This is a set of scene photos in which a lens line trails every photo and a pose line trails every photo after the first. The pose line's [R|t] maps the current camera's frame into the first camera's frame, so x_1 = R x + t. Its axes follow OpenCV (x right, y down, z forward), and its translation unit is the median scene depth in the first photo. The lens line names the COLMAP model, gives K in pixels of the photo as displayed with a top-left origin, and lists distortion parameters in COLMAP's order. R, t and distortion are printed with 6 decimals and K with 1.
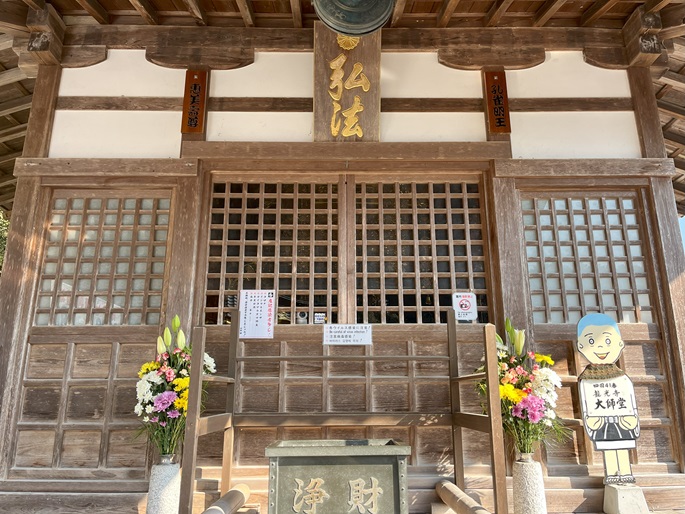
lens RADIAL K [[607.2, 0, 361.9], [0, 607.2, 260.9], [0, 0, 1]] dist [0.020259, 0.002678]
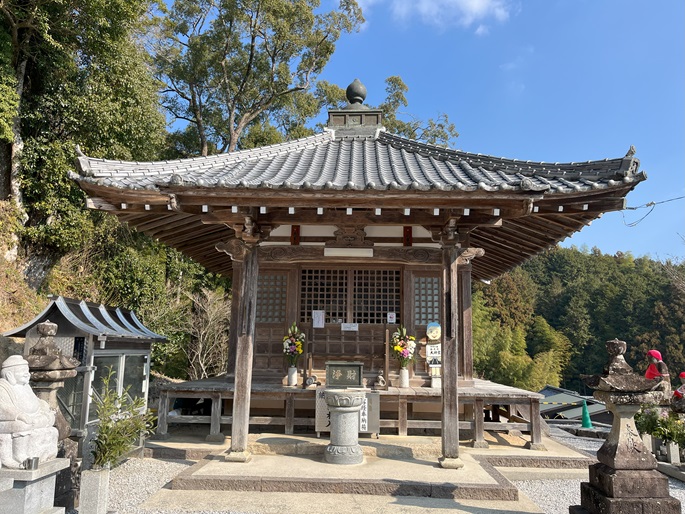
lens RADIAL K [[607.2, 0, 341.8], [0, 607.2, 256.3], [0, 0, 1]] dist [0.020259, 0.002678]
pose [[0.997092, 0.012255, -0.075218, 0.147997], [-0.006132, 0.996686, 0.081111, -0.436765], [0.075962, -0.080414, 0.993863, -1.800602]]
